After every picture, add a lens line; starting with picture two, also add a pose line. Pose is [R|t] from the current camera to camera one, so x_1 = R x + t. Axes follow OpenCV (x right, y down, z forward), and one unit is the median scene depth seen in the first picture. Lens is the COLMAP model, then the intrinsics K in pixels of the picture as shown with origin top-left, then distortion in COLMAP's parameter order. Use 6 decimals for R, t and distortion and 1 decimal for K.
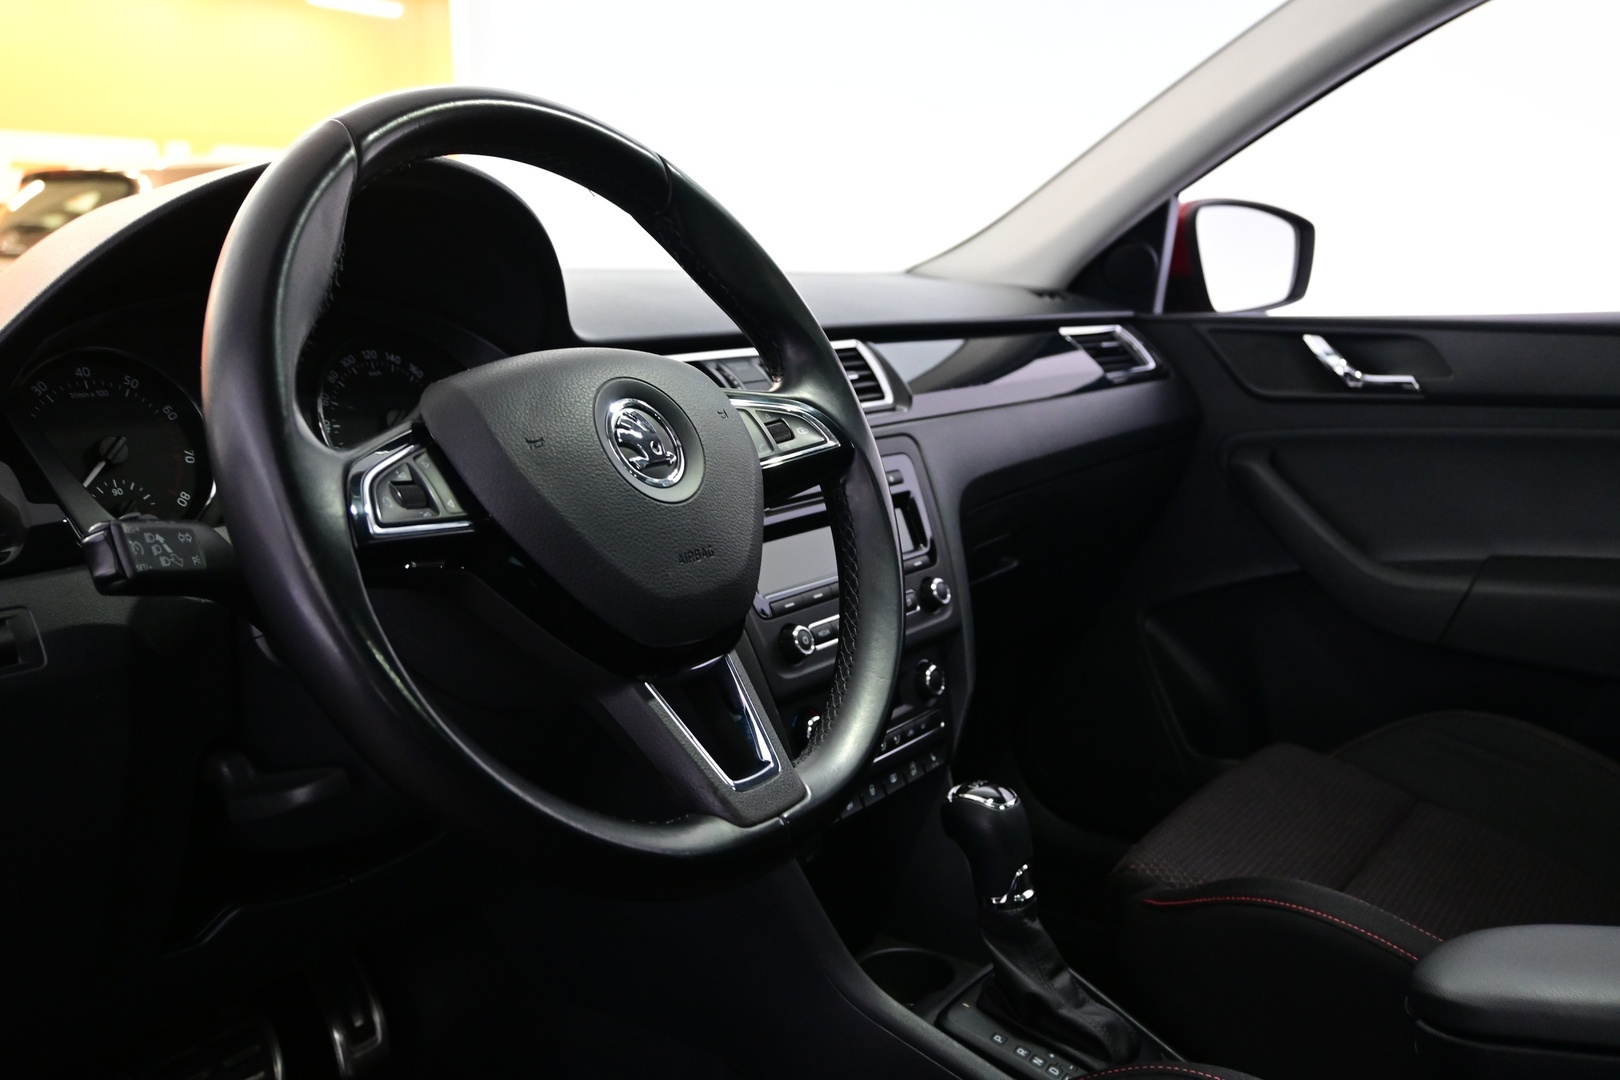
lens RADIAL K [[1428.0, 0, 810.0], [0, 1428.0, 540.0], [0, 0, 1]] dist [0.004529, 0.001999]
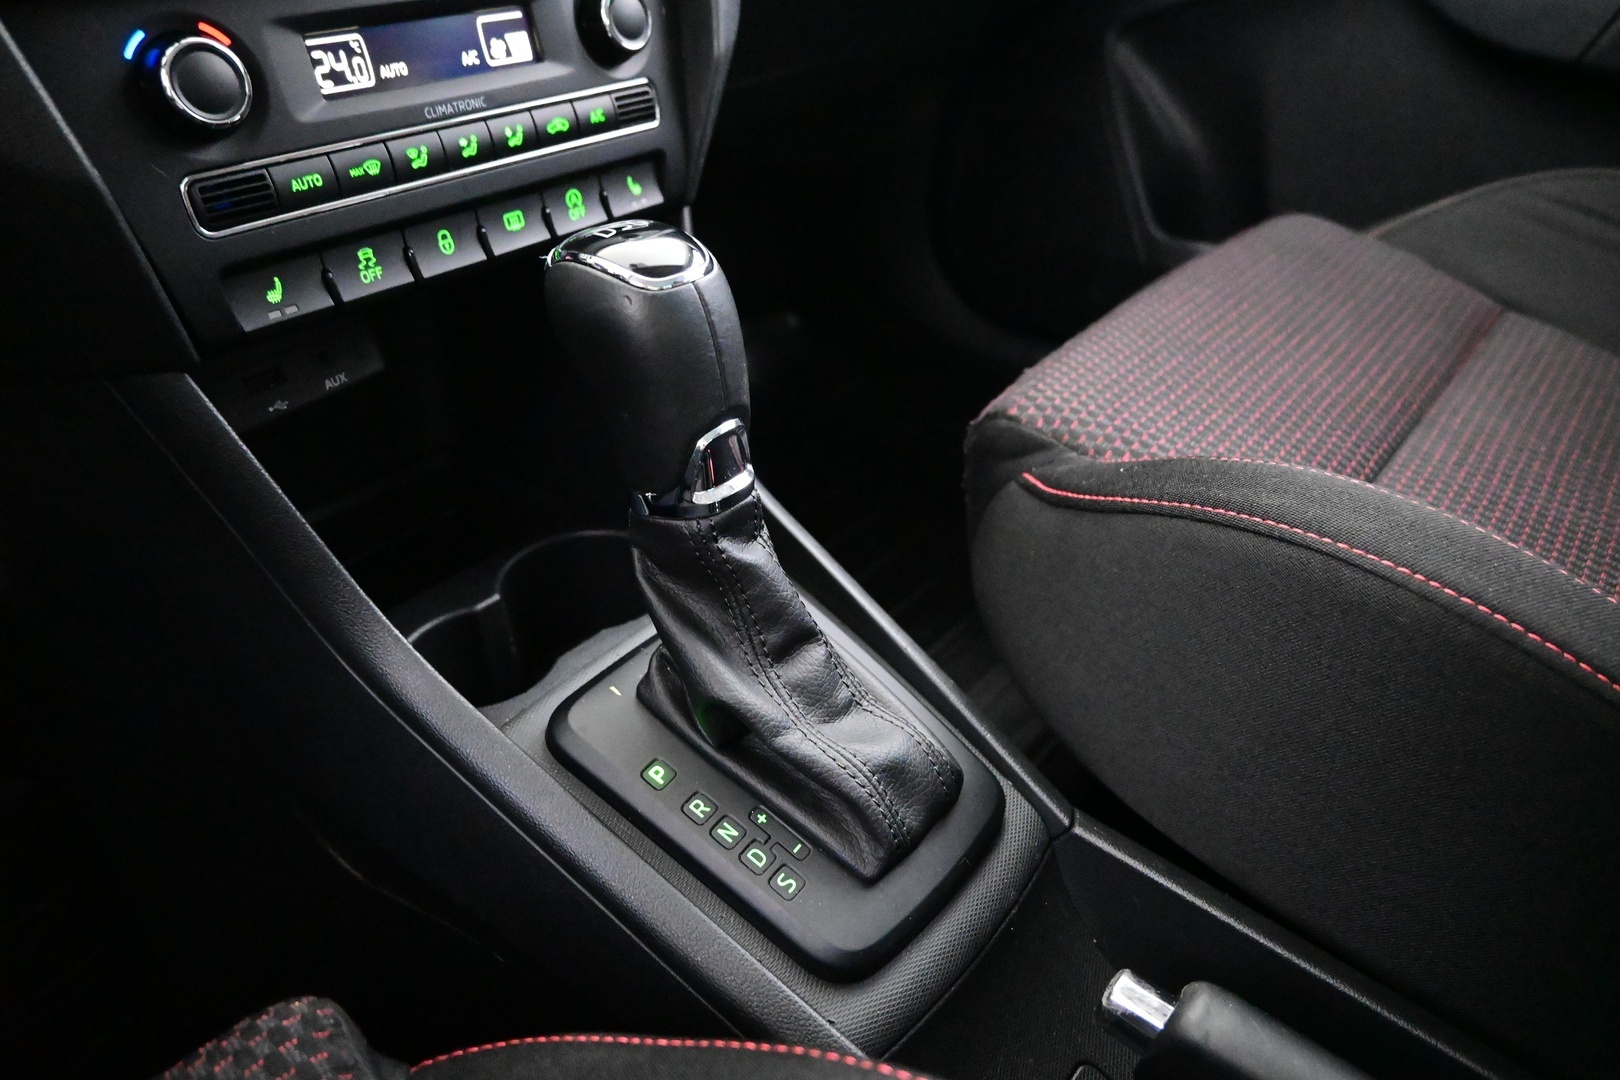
lens RADIAL K [[1089.1, 0, 810.0], [0, 1089.1, 540.0], [0, 0, 1]] dist [0.003015, 0.000428]
pose [[0.998587, 0.047731, -0.023372, 0.135715], [-0.034420, 0.915917, 0.399888, 0.093504], [0.040494, -0.398519, 0.916266, 0.505750]]
